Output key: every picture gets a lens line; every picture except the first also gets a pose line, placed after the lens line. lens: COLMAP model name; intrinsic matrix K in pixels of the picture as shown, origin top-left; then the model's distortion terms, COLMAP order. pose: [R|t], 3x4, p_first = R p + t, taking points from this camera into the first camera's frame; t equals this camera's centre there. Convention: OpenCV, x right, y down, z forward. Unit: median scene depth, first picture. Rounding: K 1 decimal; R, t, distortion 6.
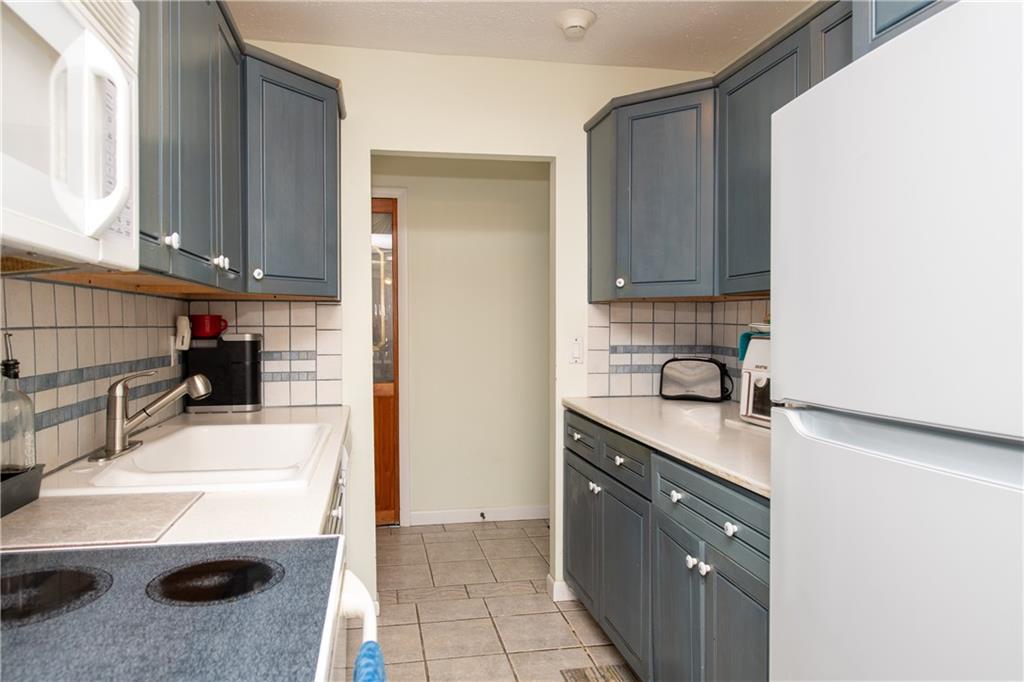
lens RADIAL K [[673.6, 0, 509.4], [0, 673.6, 338.9], [0, 0, 1]] dist [0.006500, -0.004540]
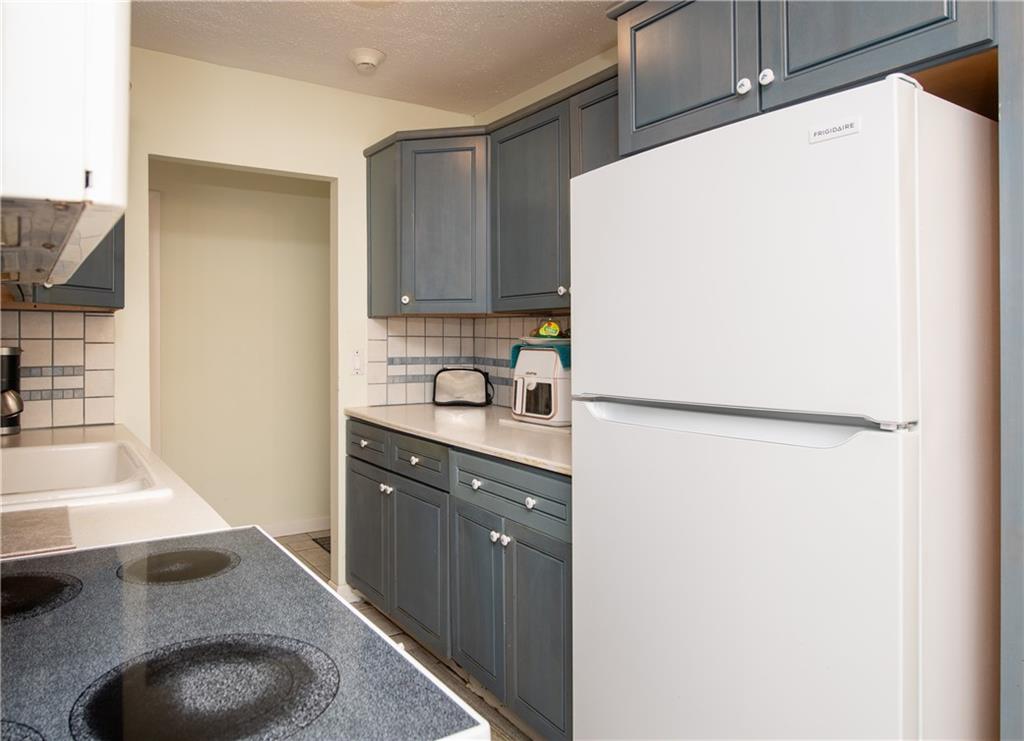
lens RADIAL K [[679.7, 0, 511.4], [0, 679.7, 335.3], [0, 0, 1]] dist [-0.001537, 0.003914]
pose [[0.916229, 0.003780, 0.400636, -0.126619], [0.006524, 0.999682, -0.024350, 0.002567], [-0.400601, 0.024923, 0.915914, -0.084592]]
